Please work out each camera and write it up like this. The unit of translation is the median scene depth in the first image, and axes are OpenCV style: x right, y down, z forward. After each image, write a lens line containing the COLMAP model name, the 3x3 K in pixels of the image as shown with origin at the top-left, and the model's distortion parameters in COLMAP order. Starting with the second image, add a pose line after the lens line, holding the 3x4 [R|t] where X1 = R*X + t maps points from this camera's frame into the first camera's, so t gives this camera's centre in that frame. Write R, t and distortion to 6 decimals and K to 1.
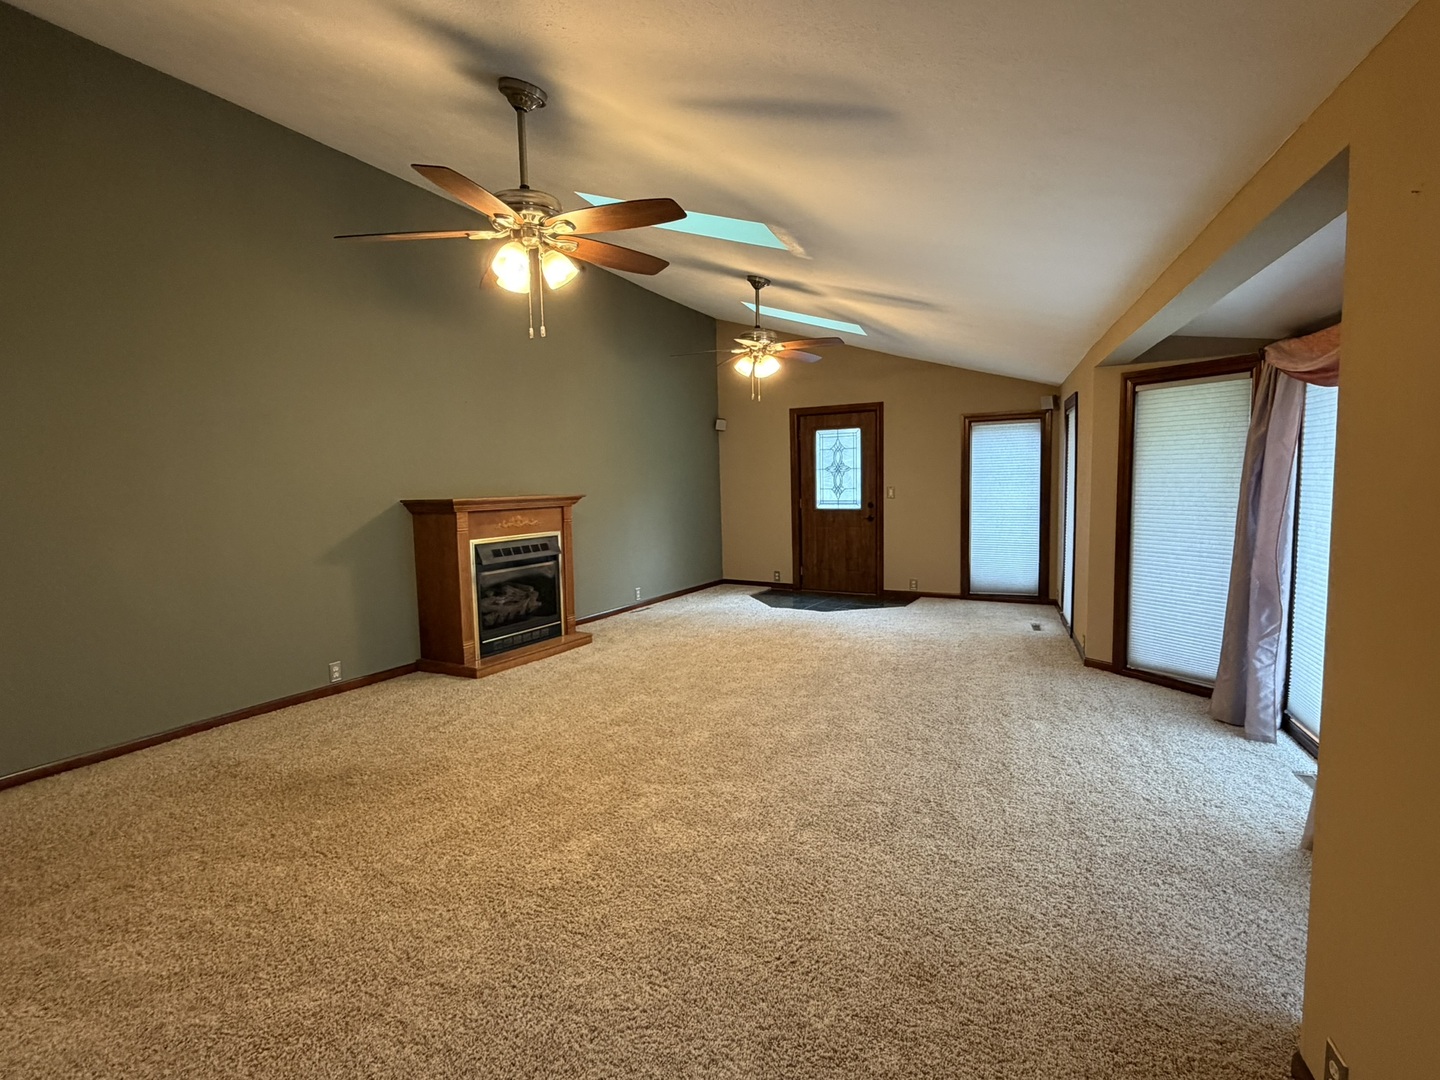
lens RADIAL K [[724.3, 0, 713.9], [0, 724.3, 536.9], [0, 0, 1]] dist [0.001618, 0.000136]
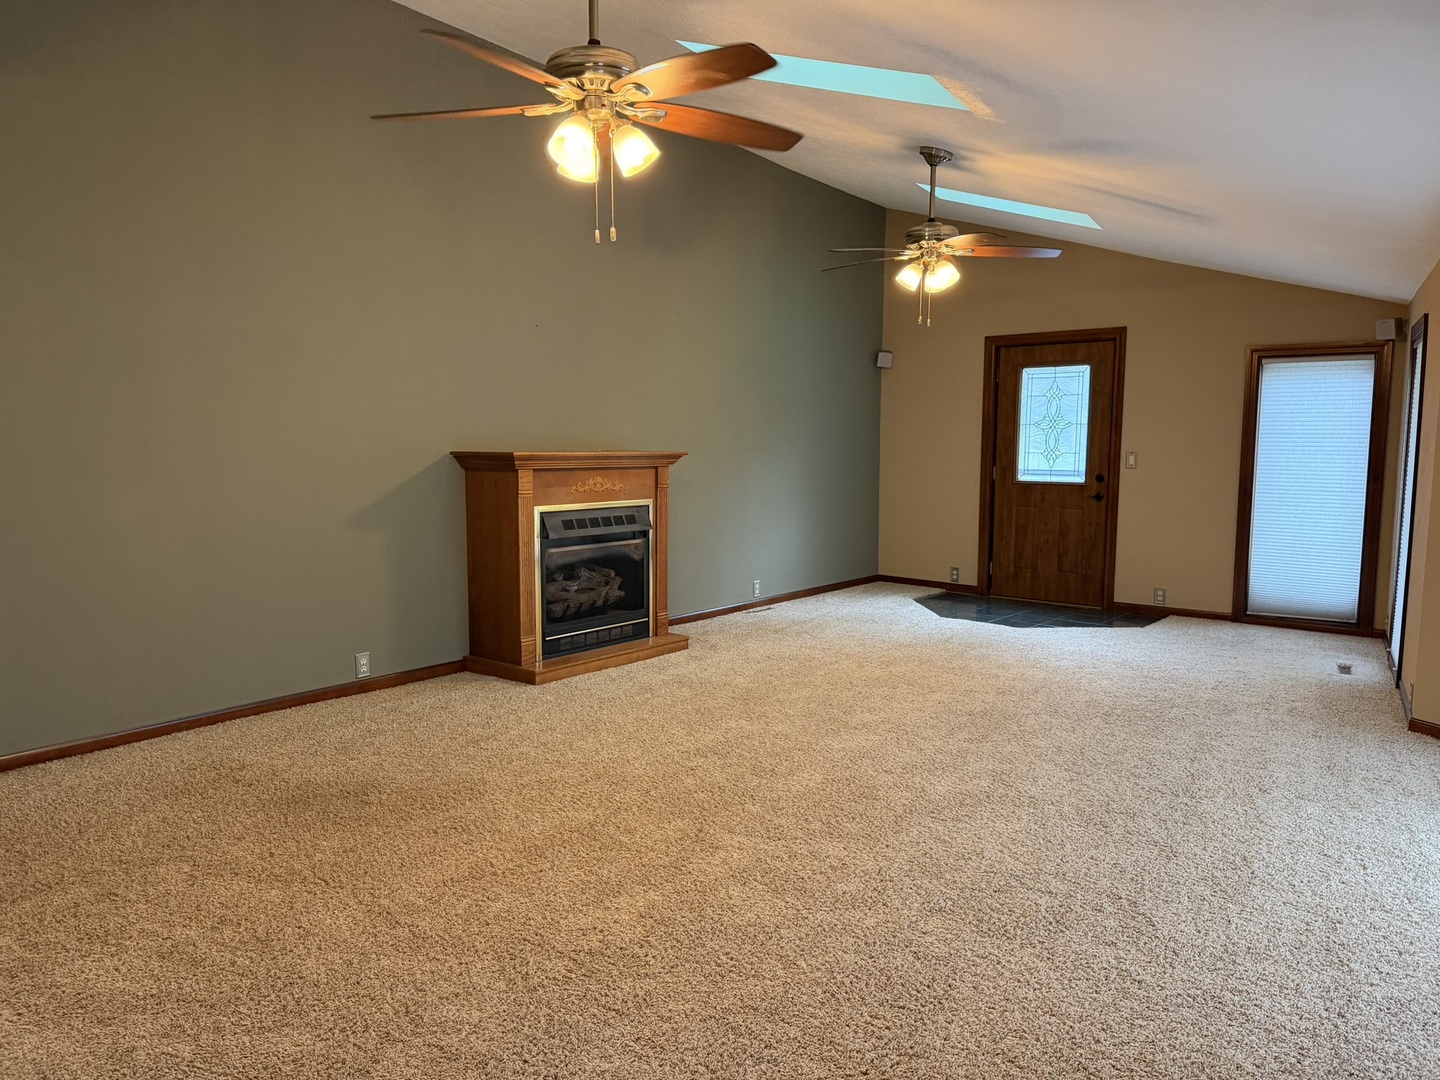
lens RADIAL K [[1008.1, 0, 712.4], [0, 1008.1, 543.1], [0, 0, 1]] dist [0.022474, -0.023549]
pose [[0.984063, 0.043200, -0.172492, 0.061714], [-0.038073, 0.998732, 0.032924, 0.001824], [0.173695, -0.025832, 0.984461, -0.033692]]
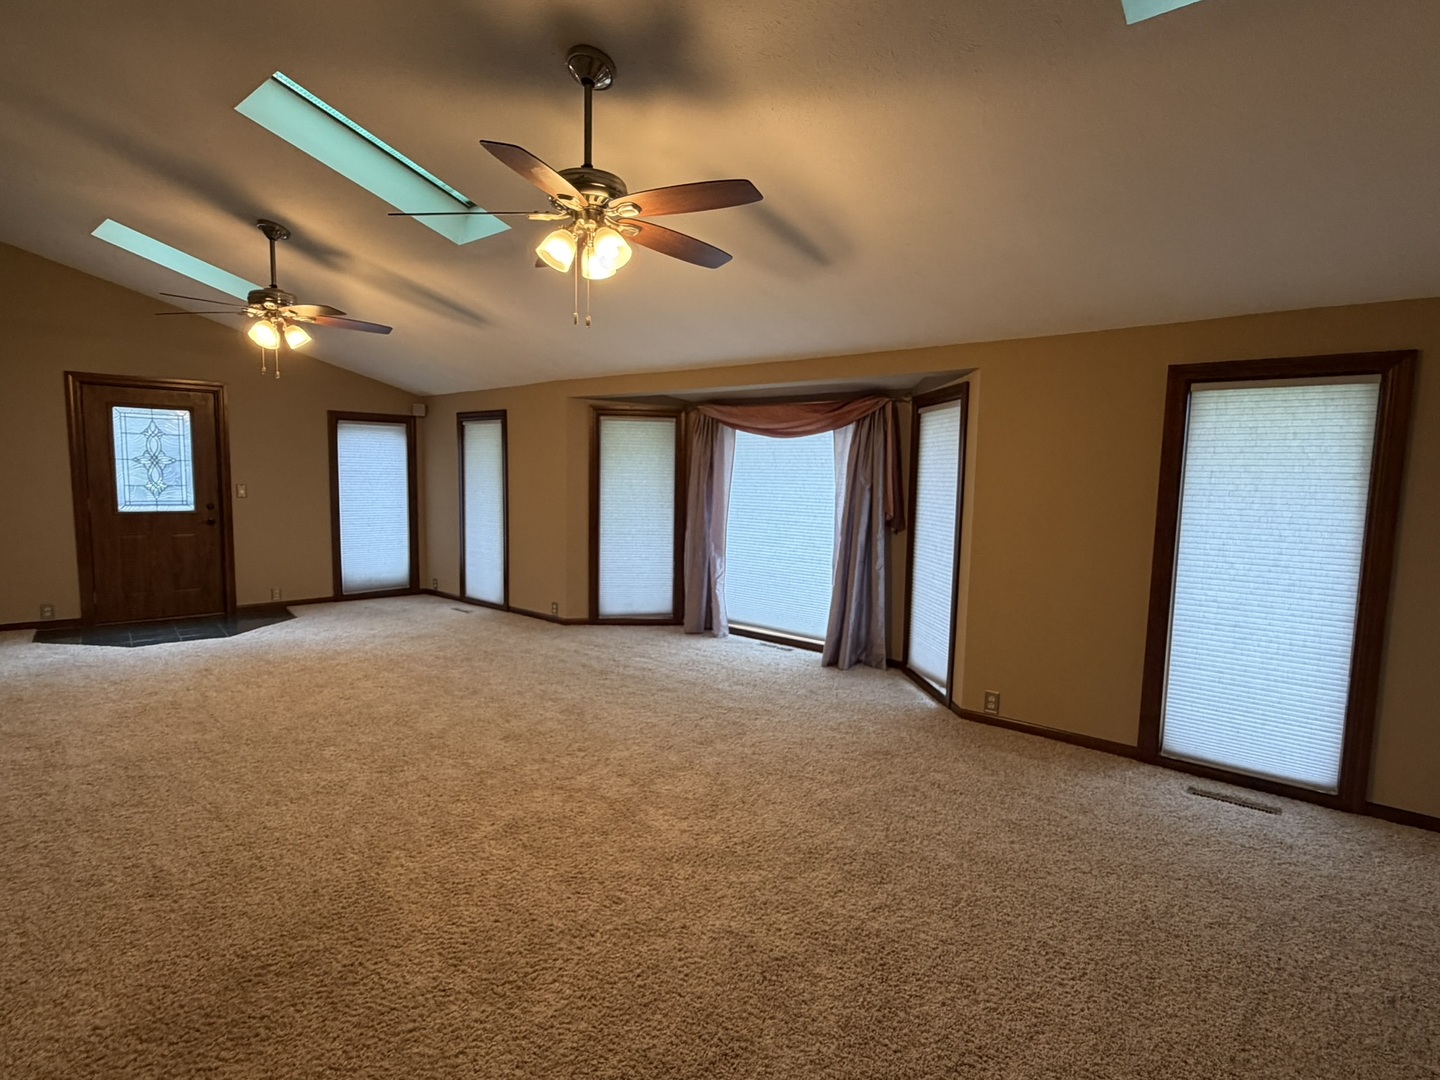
lens RADIAL K [[724.3, 0, 713.9], [0, 724.3, 536.9], [0, 0, 1]] dist [0.001618, 0.000136]
pose [[0.332676, -0.051299, 0.941645, -1.019275], [0.051981, 0.997999, 0.036005, -0.023340], [-0.941607, 0.036970, 0.334677, 0.500393]]
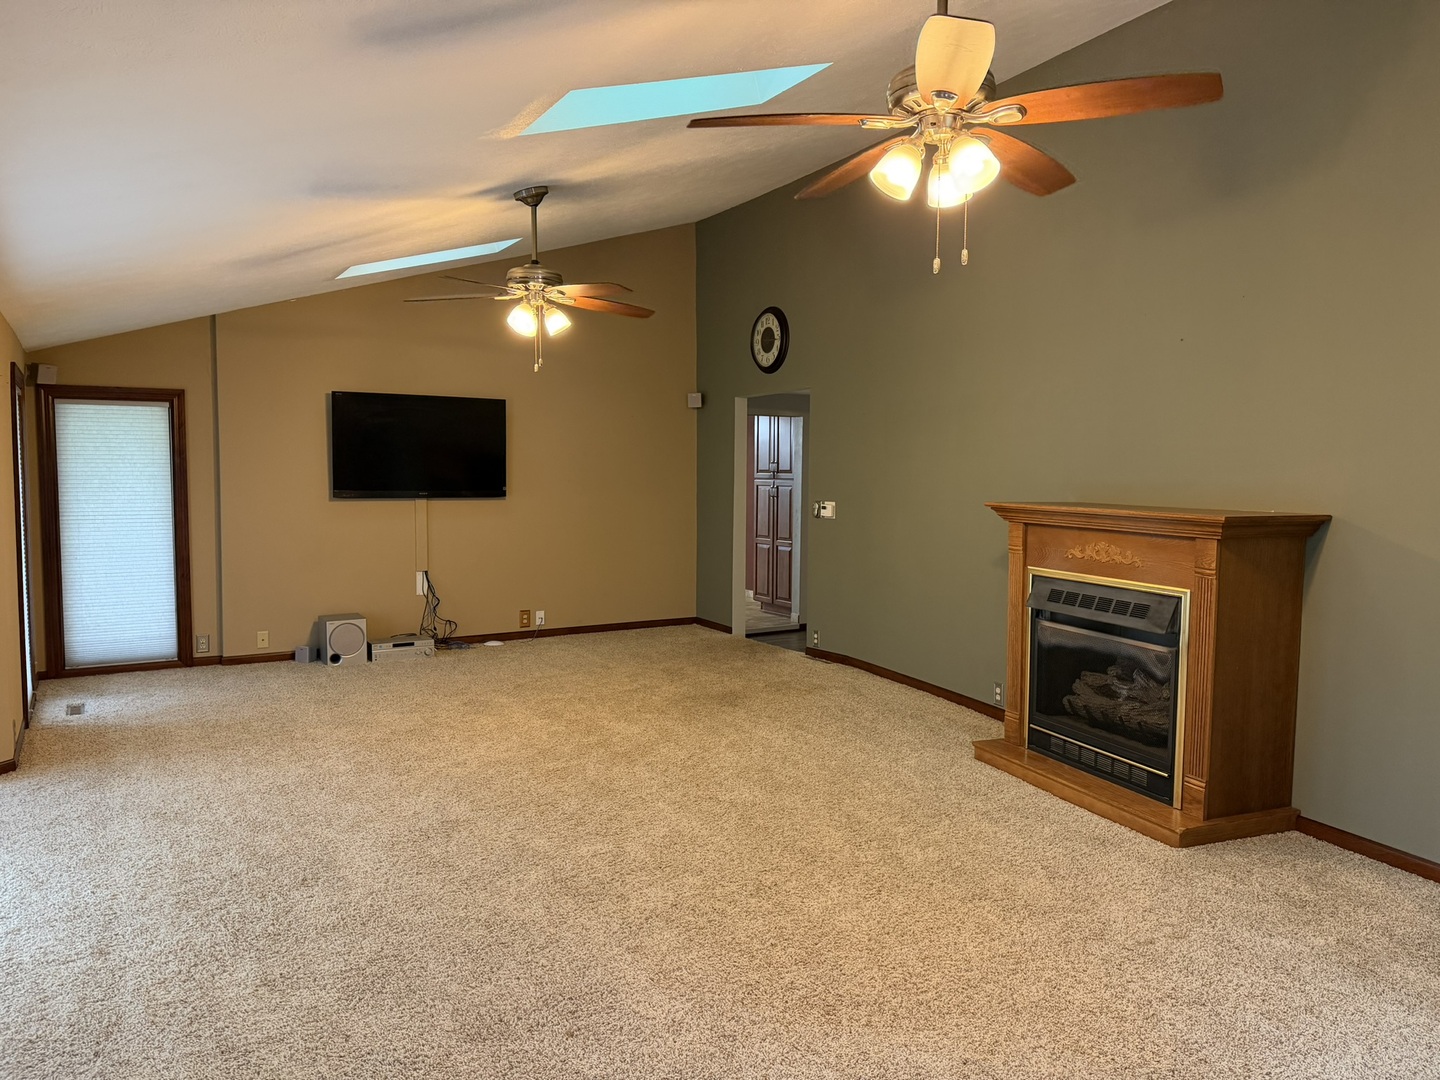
lens RADIAL K [[1008.1, 0, 712.4], [0, 1008.1, 543.1], [0, 0, 1]] dist [0.022474, -0.023549]
pose [[-0.649488, 0.067356, -0.757383, 0.972967], [-0.056006, 0.989126, 0.135993, -0.222533], [0.758307, 0.130743, -0.638653, 2.424098]]
